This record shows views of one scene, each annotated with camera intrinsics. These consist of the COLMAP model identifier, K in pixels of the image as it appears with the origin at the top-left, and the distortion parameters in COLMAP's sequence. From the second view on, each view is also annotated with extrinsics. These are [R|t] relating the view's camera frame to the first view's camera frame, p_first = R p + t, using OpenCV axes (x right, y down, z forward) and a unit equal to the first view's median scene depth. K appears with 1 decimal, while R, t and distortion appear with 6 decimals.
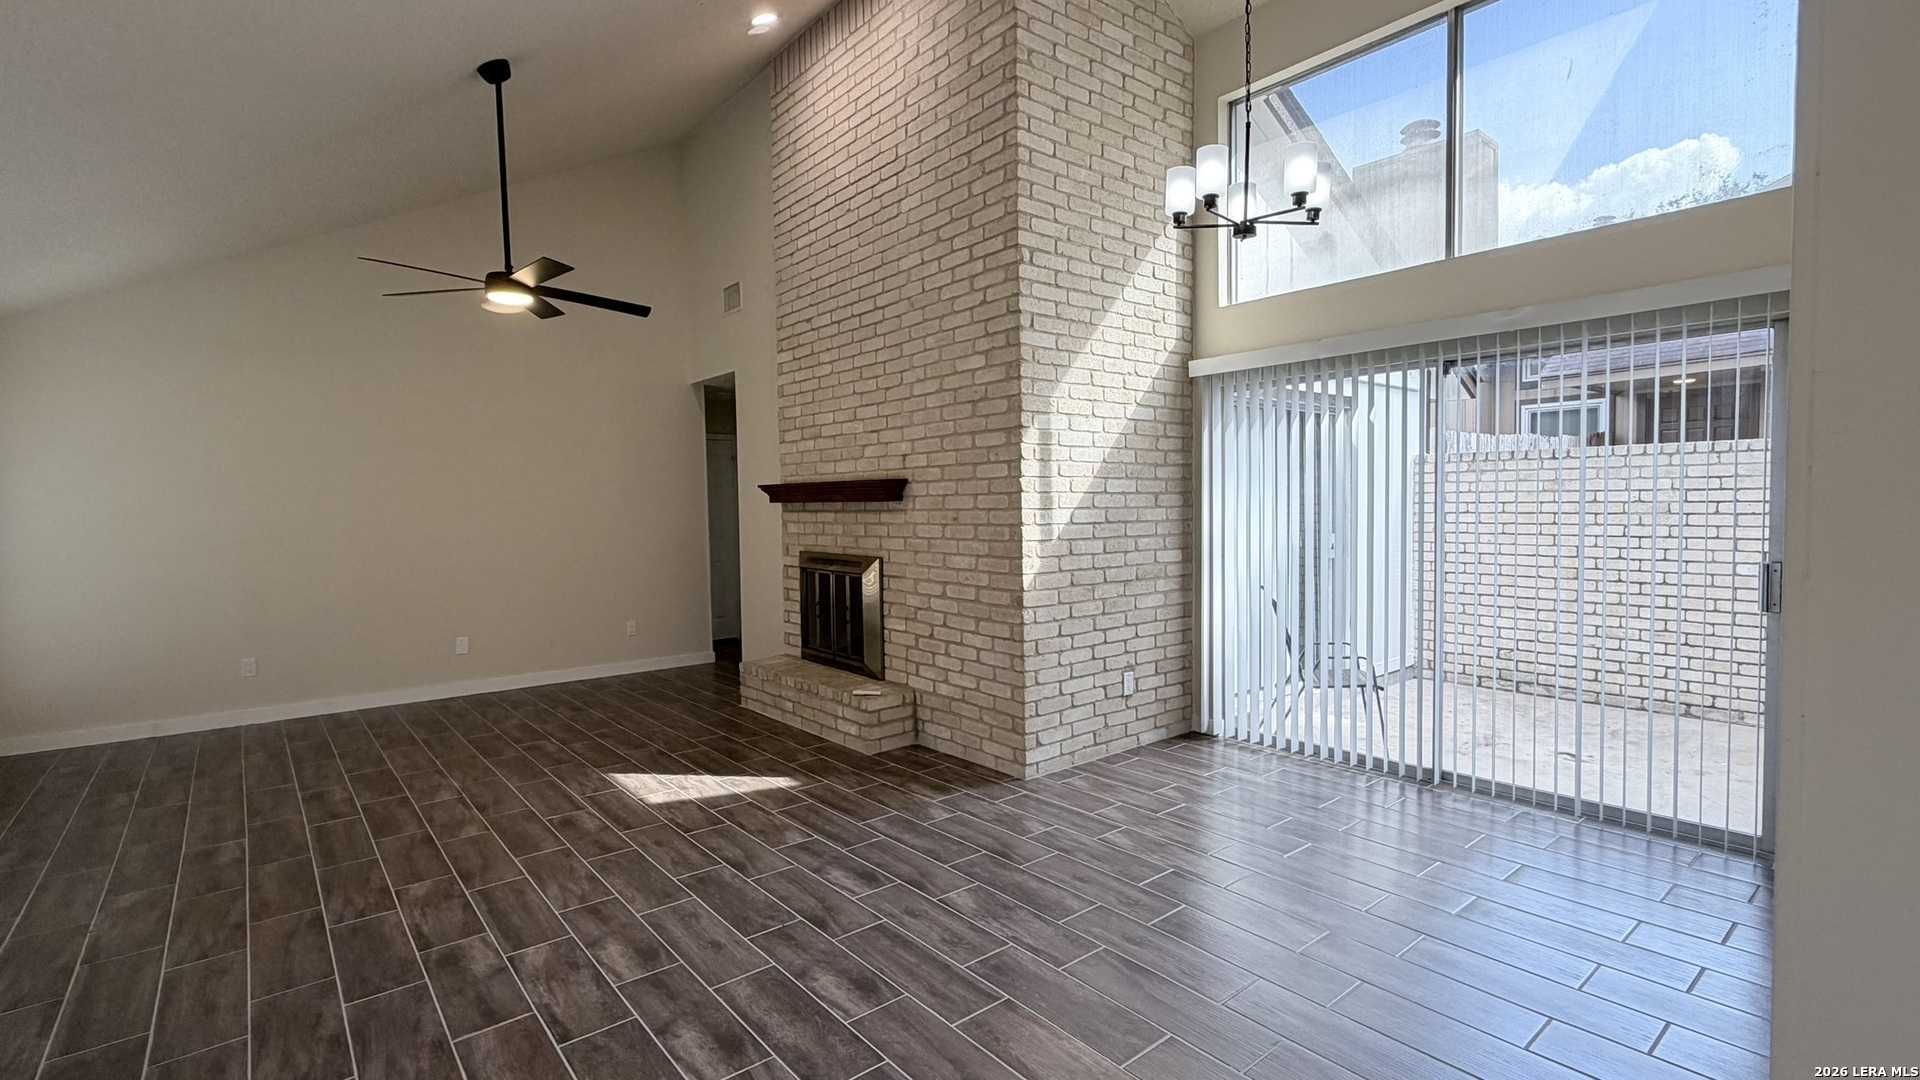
lens RADIAL K [[871.3, 0, 960.0], [0, 871.3, 540.0], [0, 0, 1]] dist [0.002502, 0.000171]
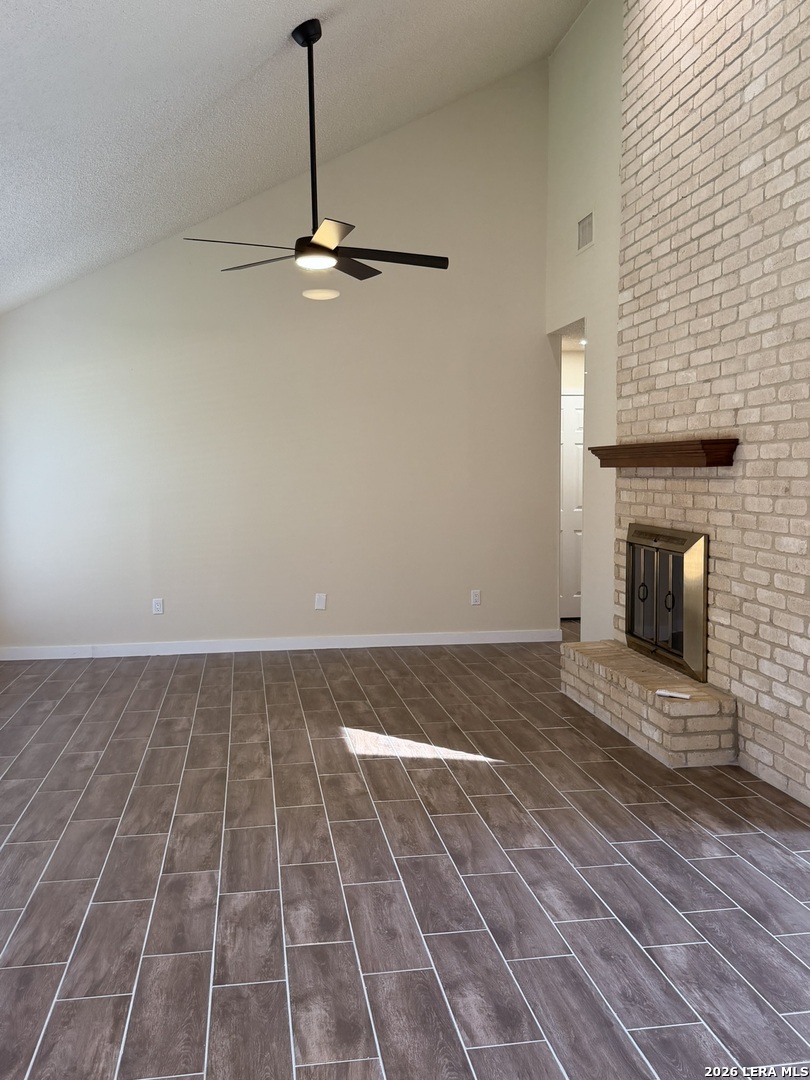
lens RADIAL K [[984.6, 0, 402.5], [0, 984.6, 544.9], [0, 0, 1]] dist [0.171277, -0.342441]
pose [[0.860784, 0.048408, -0.506663, 0.151406], [-0.028626, 0.998496, 0.046765, -0.006635], [0.508165, -0.025750, 0.860875, 0.040674]]
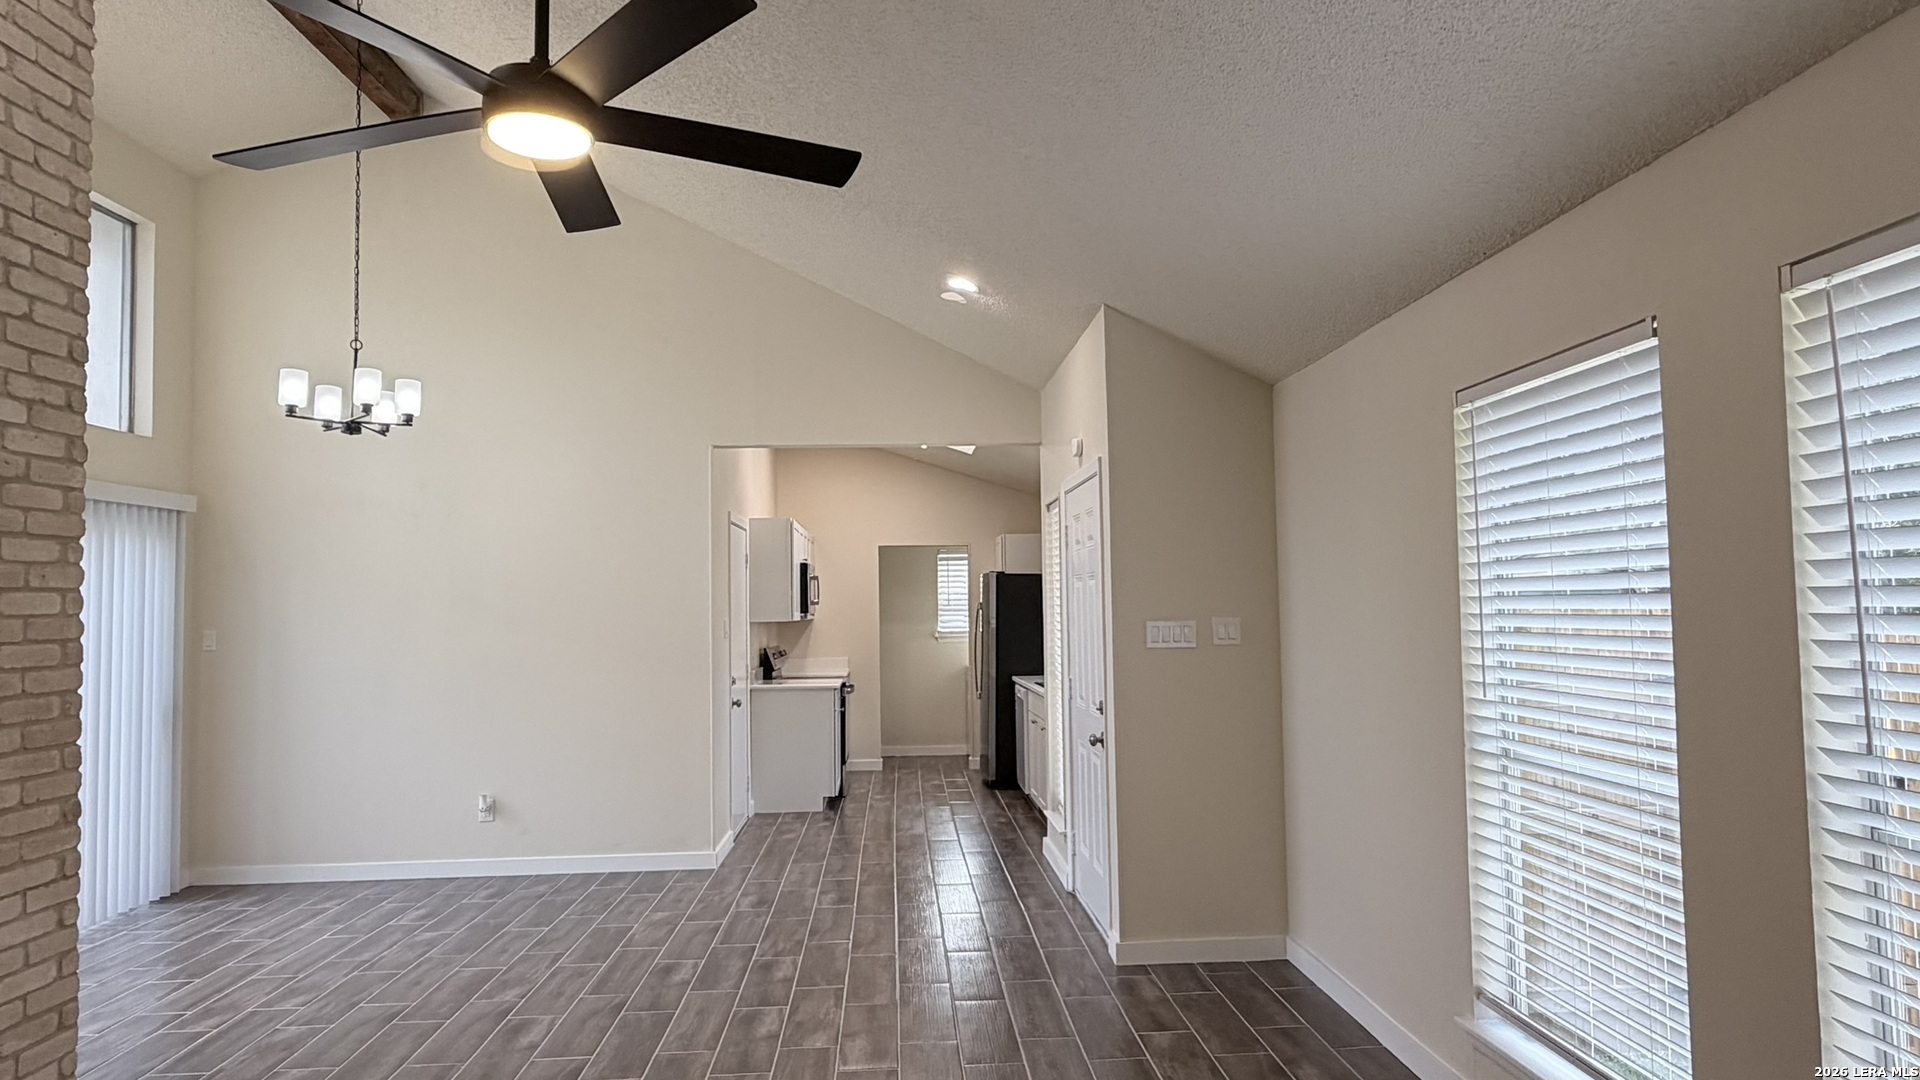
lens RADIAL K [[1147.2, 0, 967.6], [0, 1147.2, 544.8], [0, 0, 1]] dist [0.002538, 0.000901]
pose [[-0.813763, 0.062422, 0.577834, -0.852167], [0.057355, 0.997988, -0.027038, -0.056375], [-0.578359, 0.011139, -0.815706, 1.160089]]
